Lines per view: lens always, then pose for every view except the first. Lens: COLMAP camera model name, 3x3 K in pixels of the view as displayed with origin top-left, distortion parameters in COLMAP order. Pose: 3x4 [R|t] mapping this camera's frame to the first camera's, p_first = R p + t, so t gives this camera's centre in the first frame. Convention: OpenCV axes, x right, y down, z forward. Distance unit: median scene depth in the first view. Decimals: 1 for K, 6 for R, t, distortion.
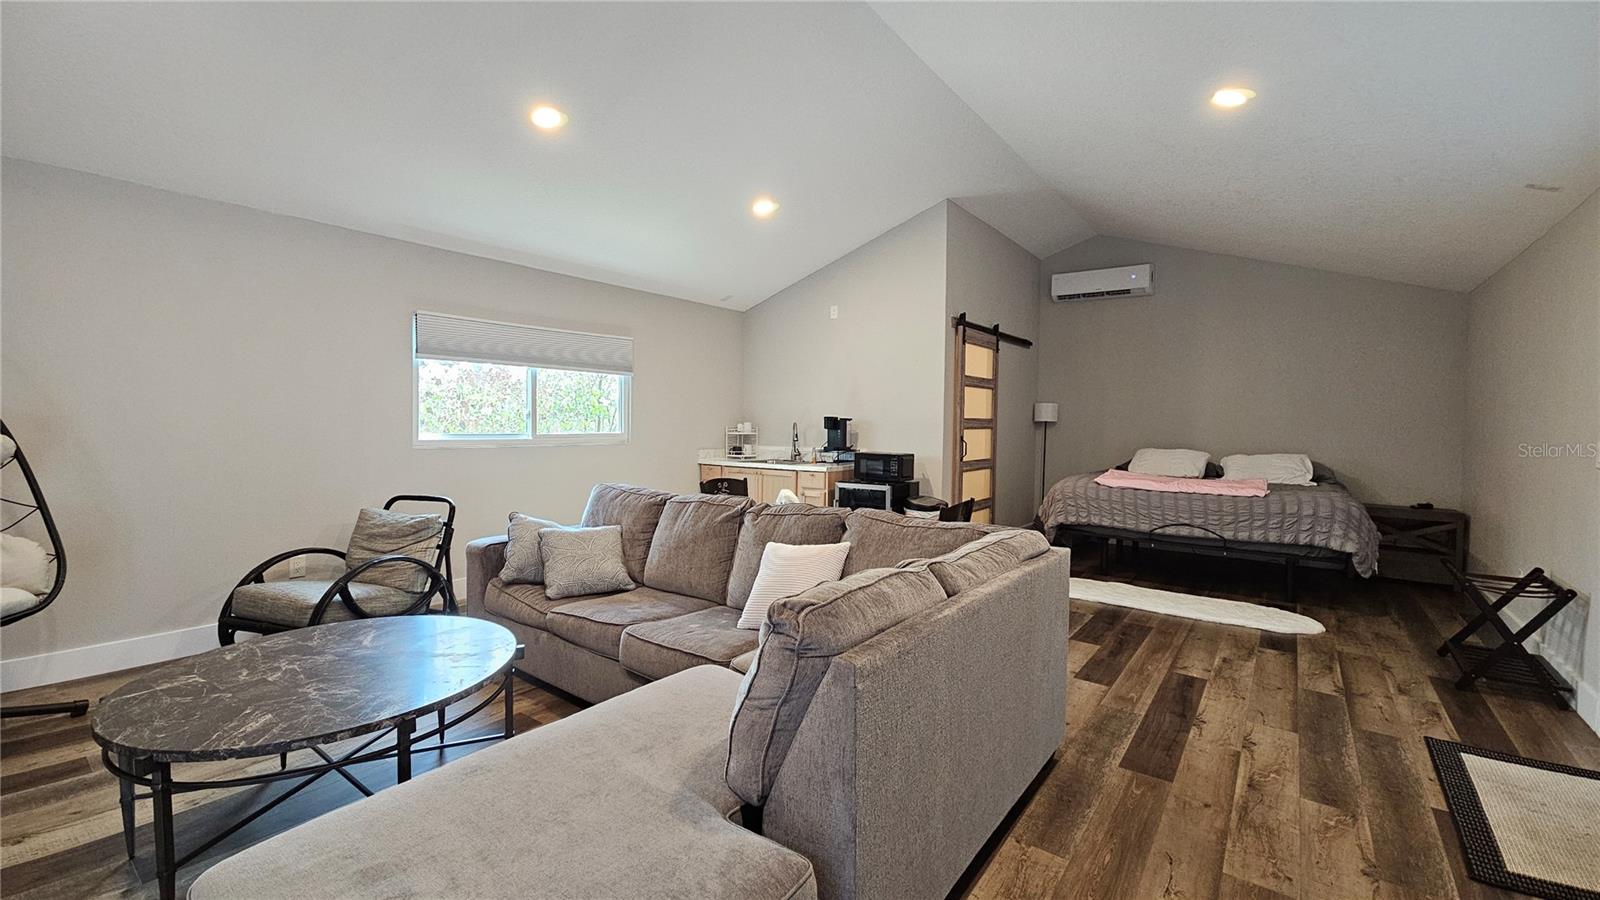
lens RADIAL K [[653.9, 0, 798.2], [0, 653.9, 444.2], [0, 0, 1]] dist [-0.003079, -0.001848]
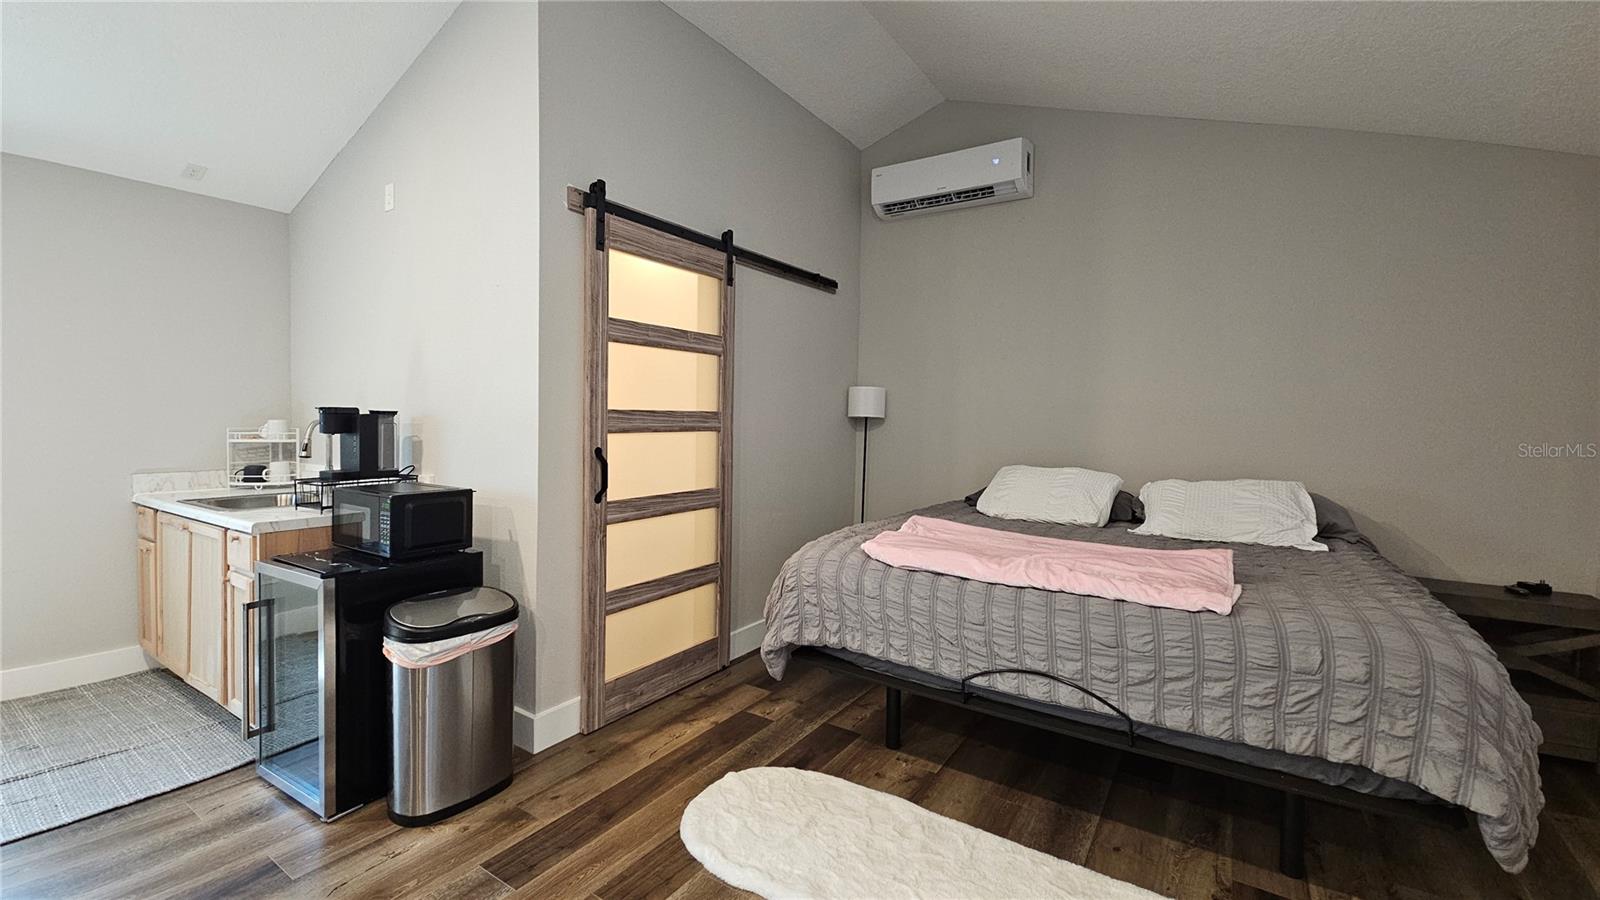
lens RADIAL K [[653.9, 0, 801.0], [0, 653.9, 449.9], [0, 0, 1]] dist [-0.003079, -0.001848]
pose [[0.997820, -0.004707, 0.065830, 0.372366], [0.003816, 0.999899, 0.013657, -0.017298], [-0.065887, -0.013376, 0.997737, 0.539839]]
